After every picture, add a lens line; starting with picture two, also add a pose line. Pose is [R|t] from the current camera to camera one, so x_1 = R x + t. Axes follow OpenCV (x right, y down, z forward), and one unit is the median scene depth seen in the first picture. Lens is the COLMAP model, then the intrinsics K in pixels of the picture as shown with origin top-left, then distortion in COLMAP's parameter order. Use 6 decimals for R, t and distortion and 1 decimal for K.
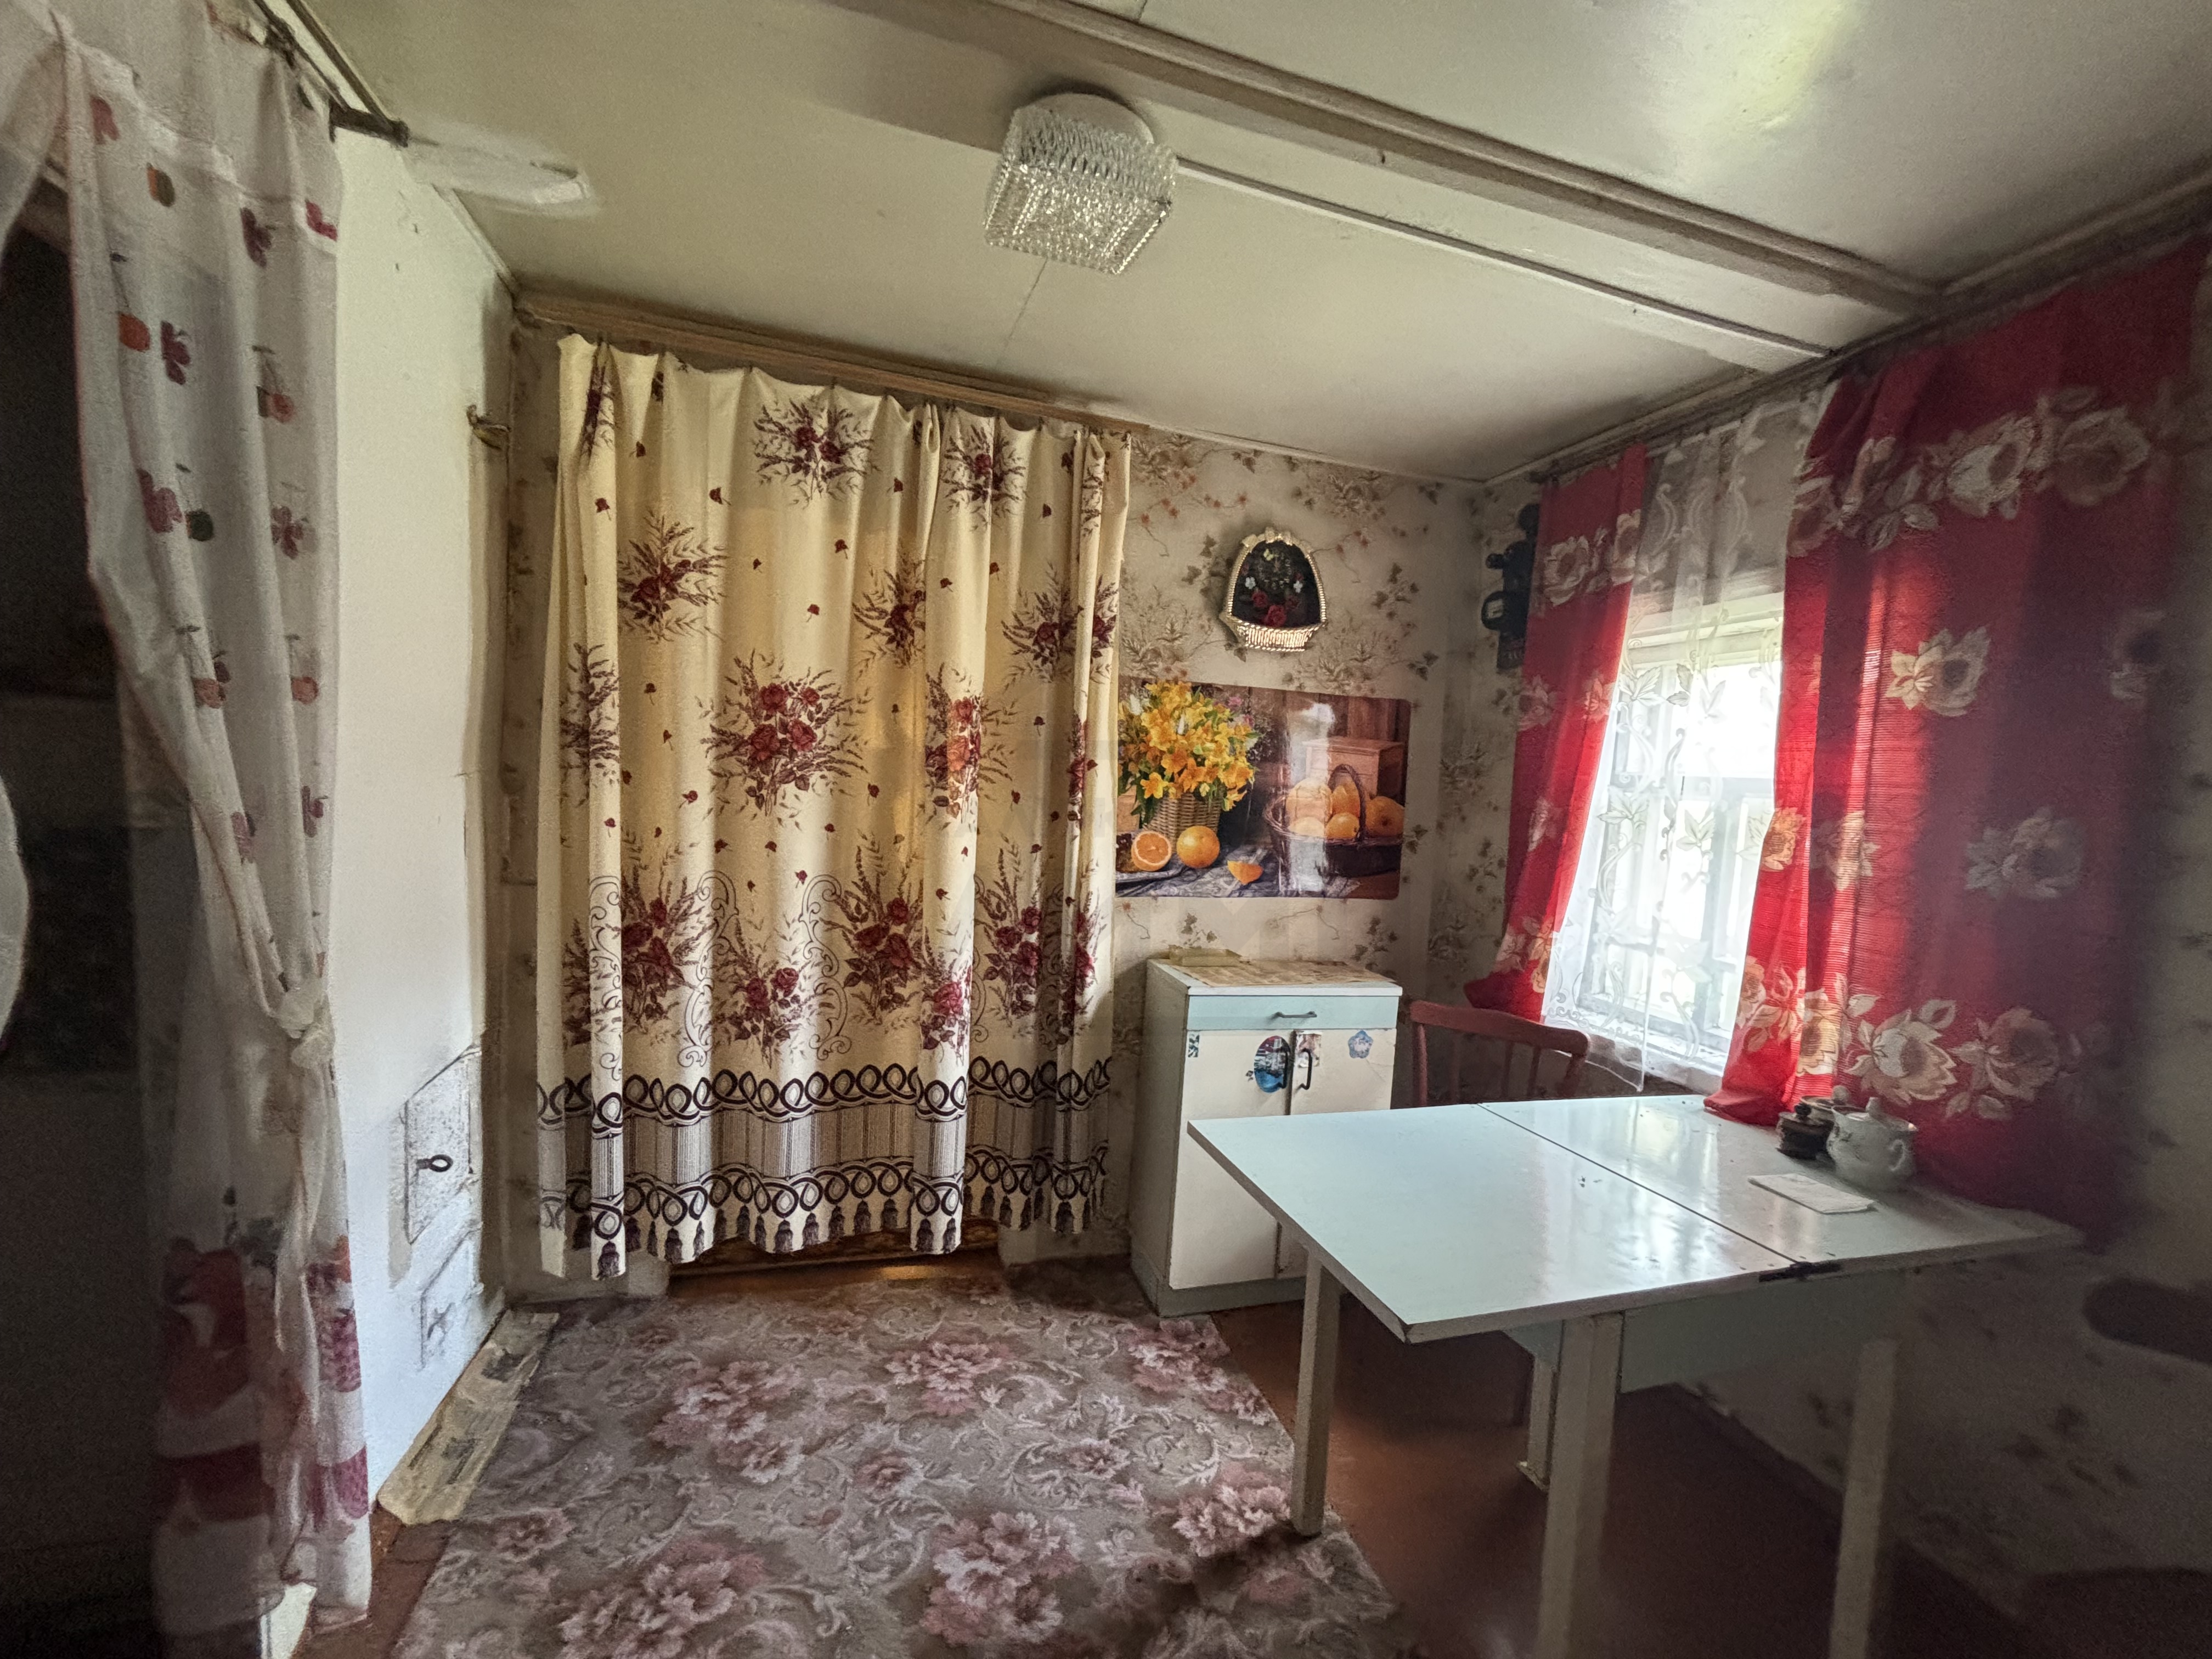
lens RADIAL K [[889.4, 0, 1104.1], [0, 889.4, 829.3], [0, 0, 1]] dist [-0.001911, 0.000088]
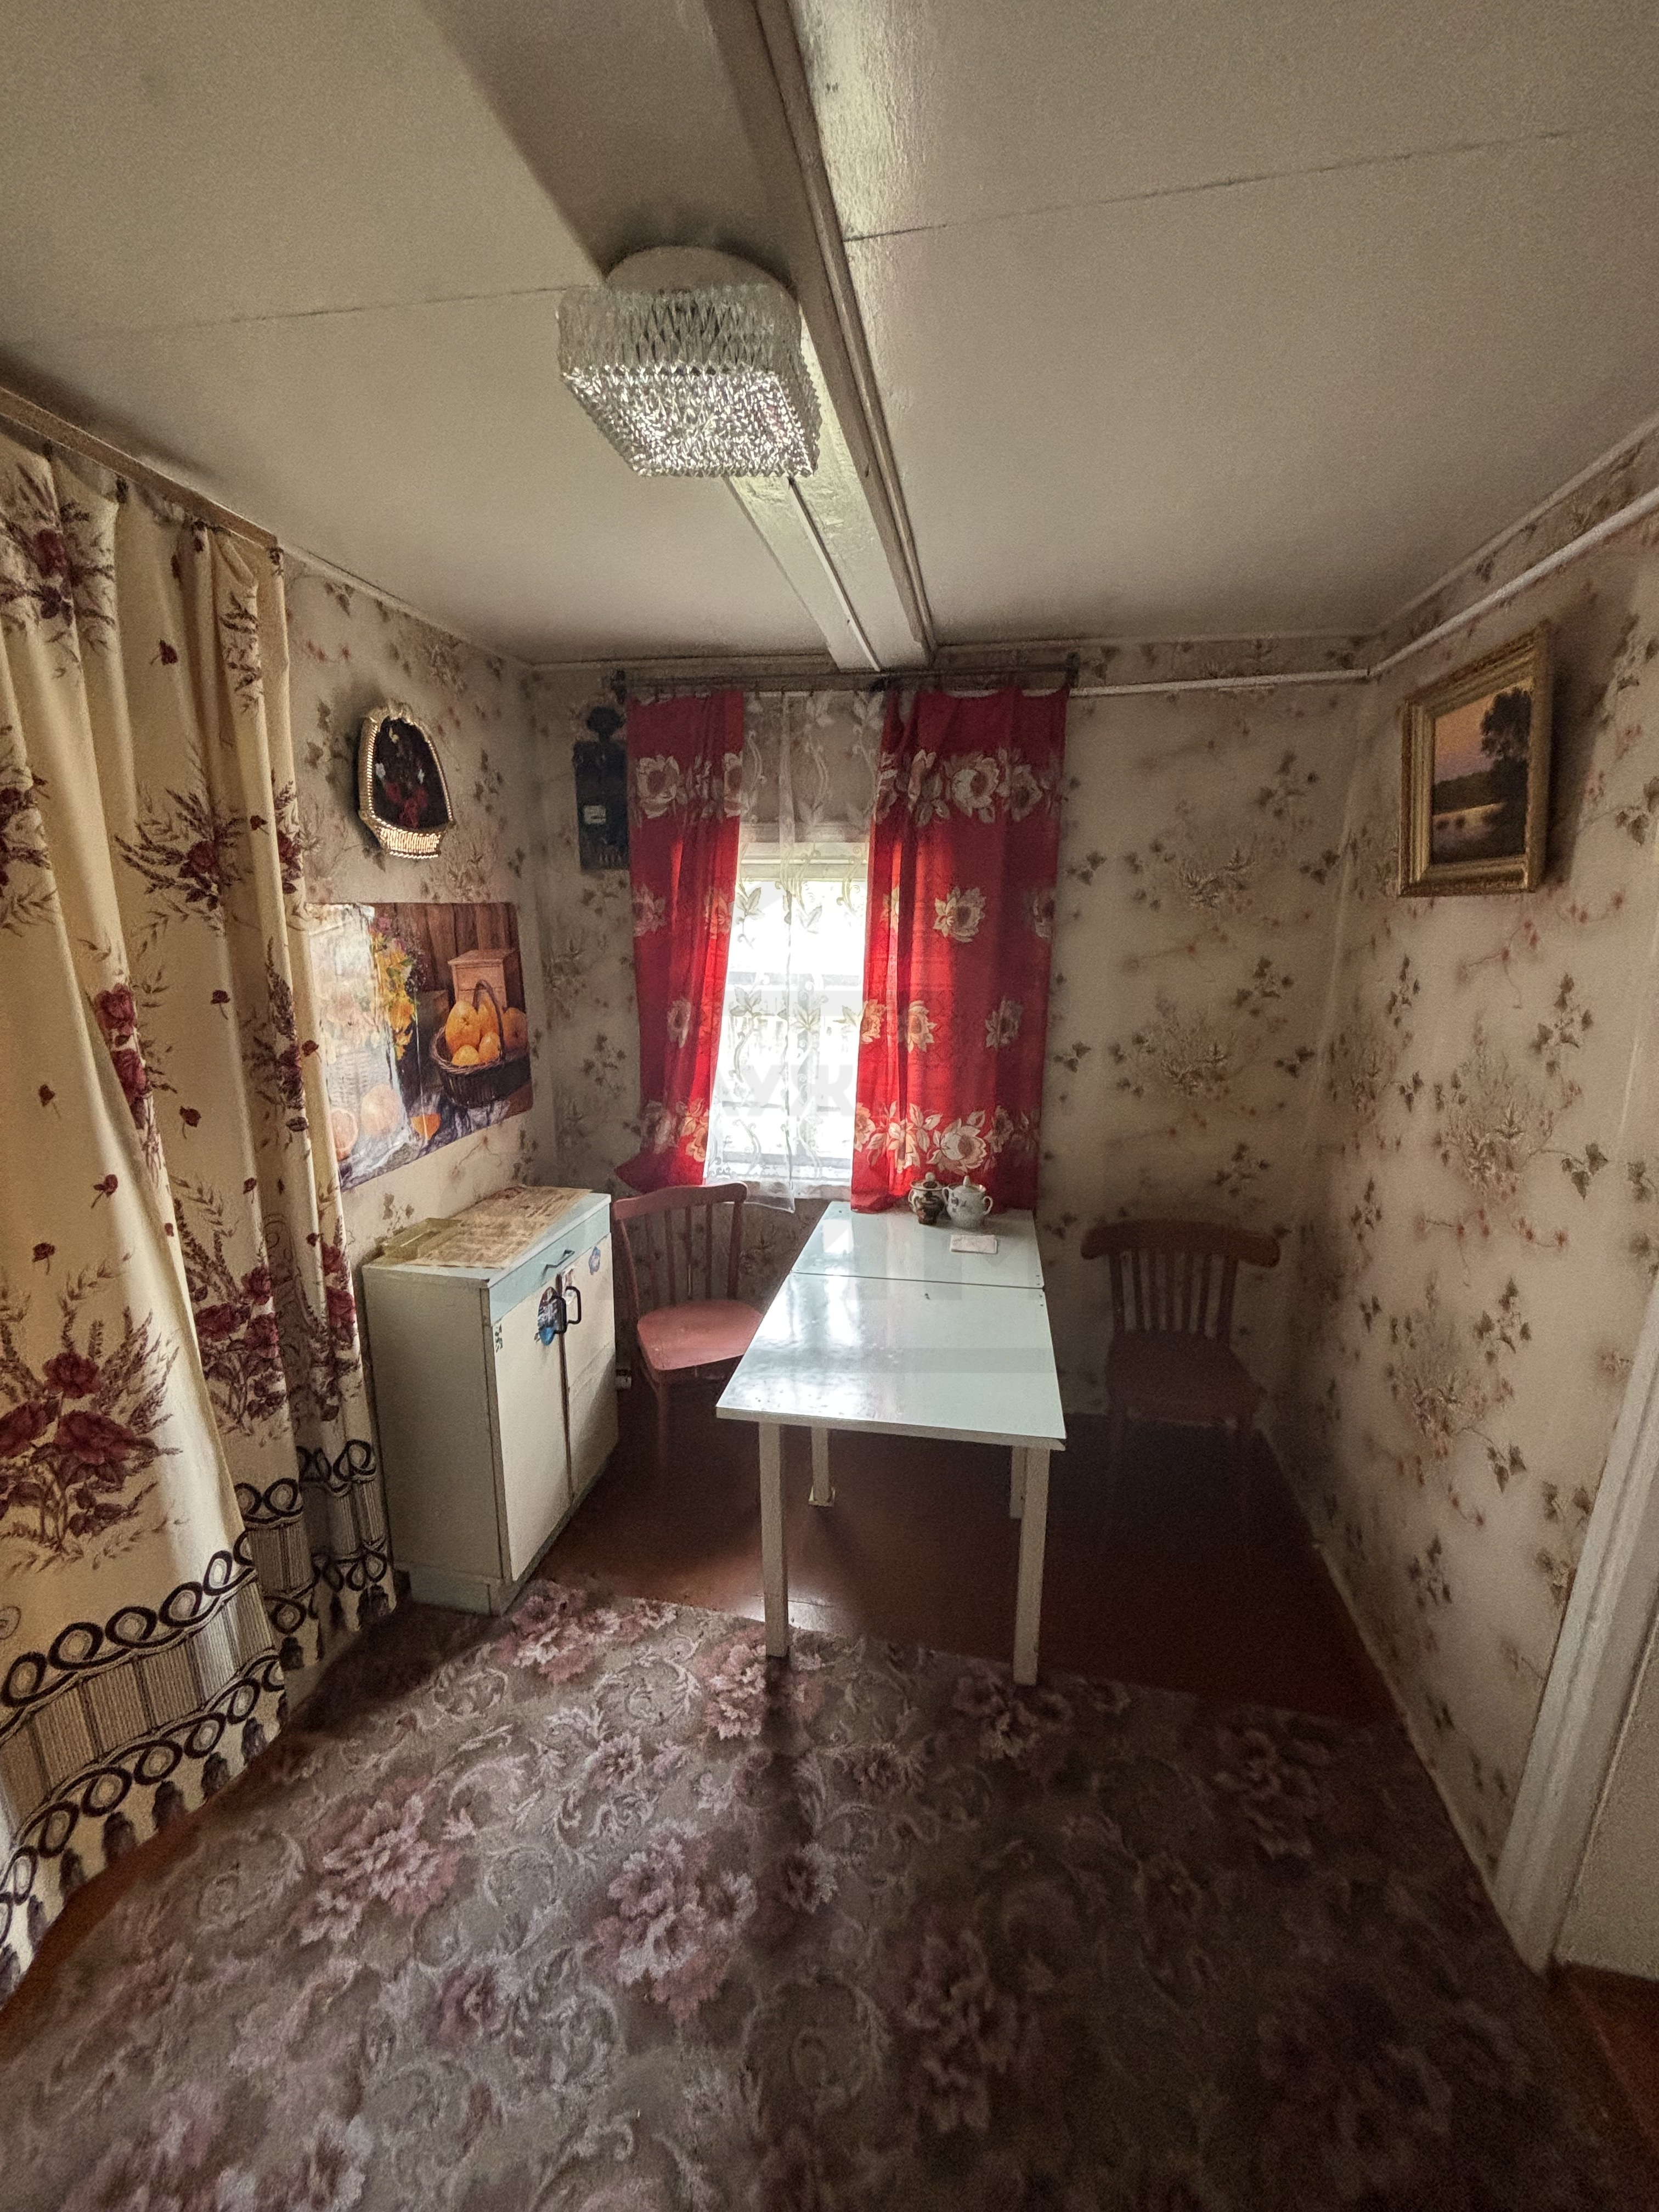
lens RADIAL K [[889.4, 0, 823.2], [0, 889.4, 1108.9], [0, 0, 1]] dist [-0.001911, 0.000088]
pose [[0.466276, -0.252537, 0.847828, -0.465598], [0.070850, 0.965970, 0.248762, -0.185043], [-0.881798, -0.055923, 0.468300, 0.318861]]
